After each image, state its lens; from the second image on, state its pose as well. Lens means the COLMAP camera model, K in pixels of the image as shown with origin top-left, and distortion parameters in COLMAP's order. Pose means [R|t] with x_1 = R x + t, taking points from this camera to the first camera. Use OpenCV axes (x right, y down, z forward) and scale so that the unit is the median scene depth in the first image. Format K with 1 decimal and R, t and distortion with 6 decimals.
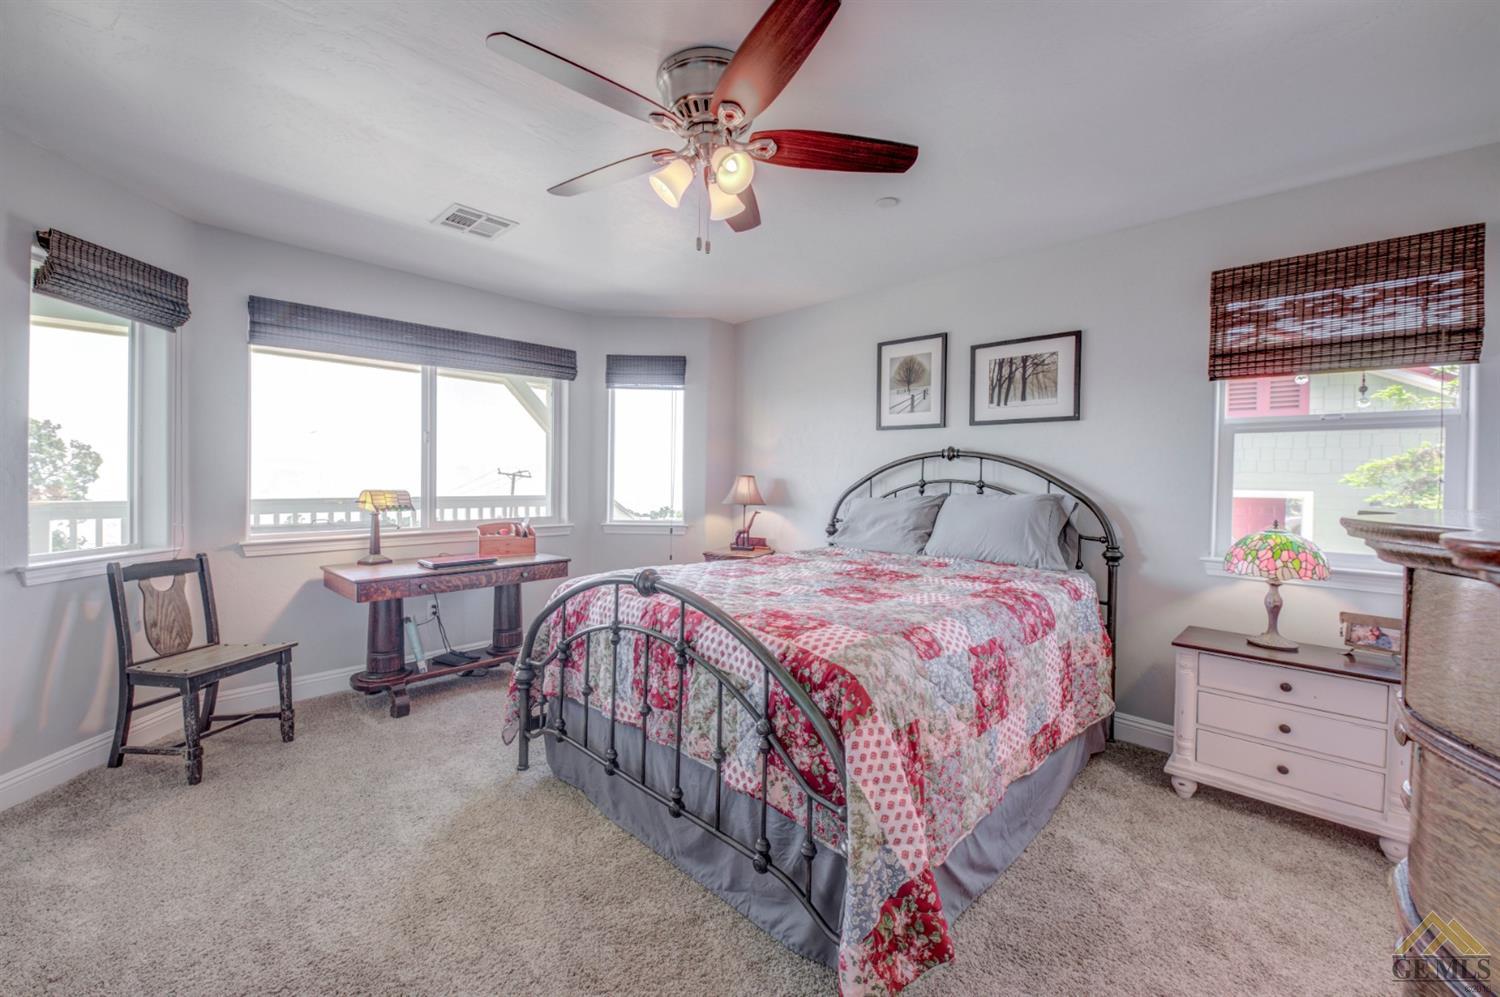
lens RADIAL K [[611.4, 0, 734.3], [0, 611.4, 483.9], [0, 0, 1]] dist [0.016708, -0.010810]
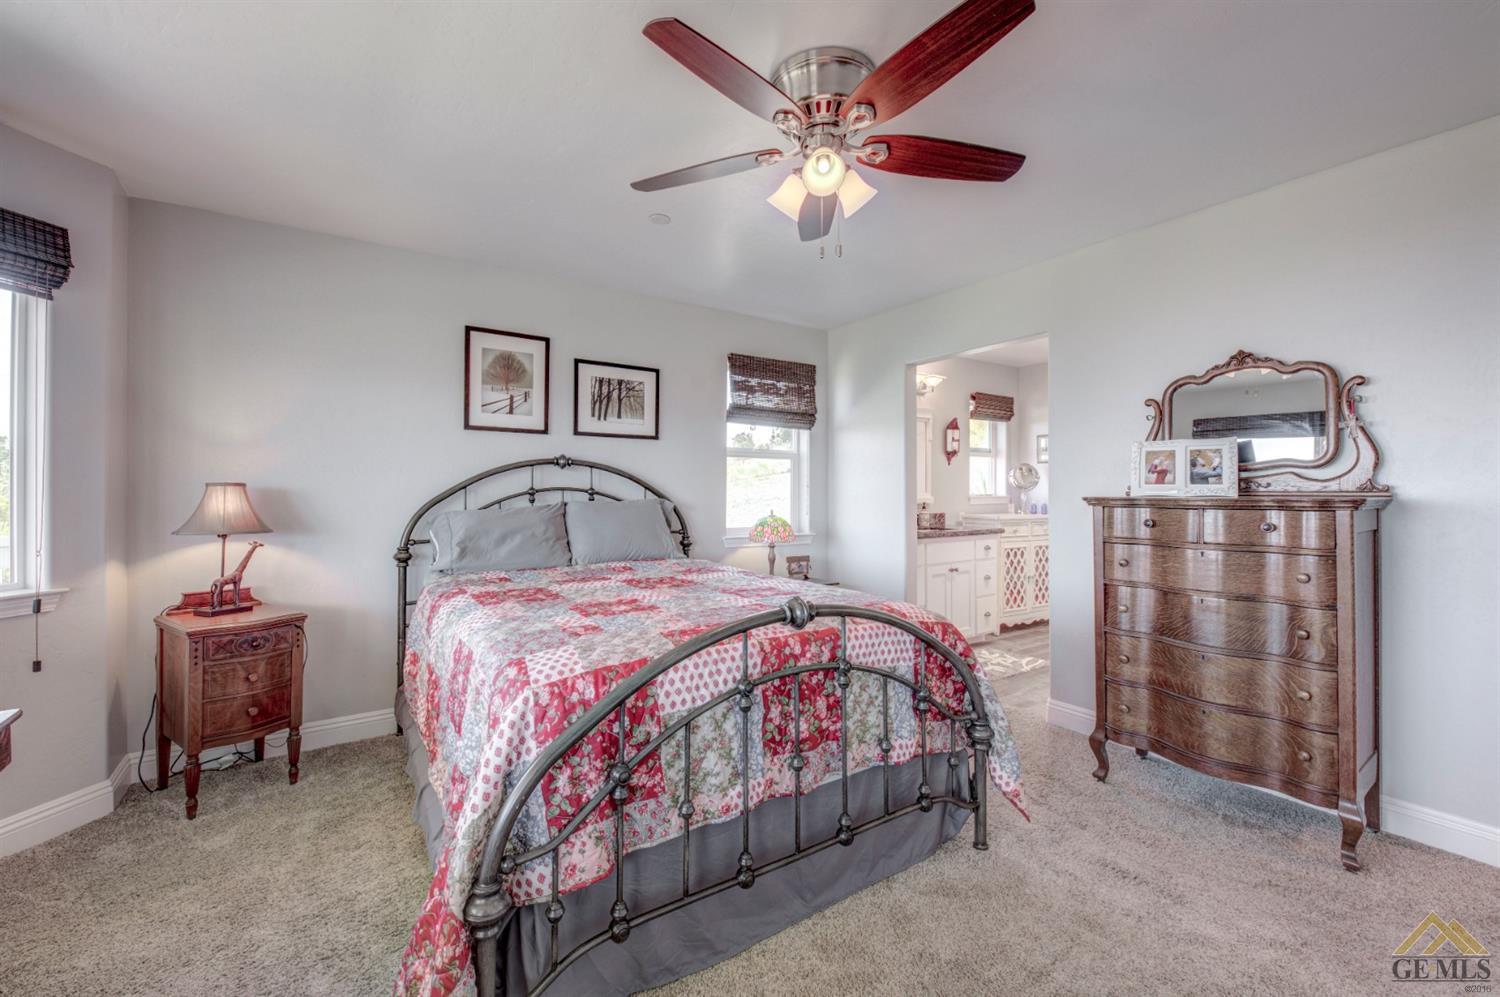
lens RADIAL K [[611.4, 0, 734.3], [0, 611.4, 483.9], [0, 0, 1]] dist [0.016708, -0.010810]
pose [[0.206431, -0.001484, 0.978460, -0.576665], [0.010920, 0.999940, -0.000787, -0.009404], [-0.978400, 0.010848, 0.206435, 0.529659]]
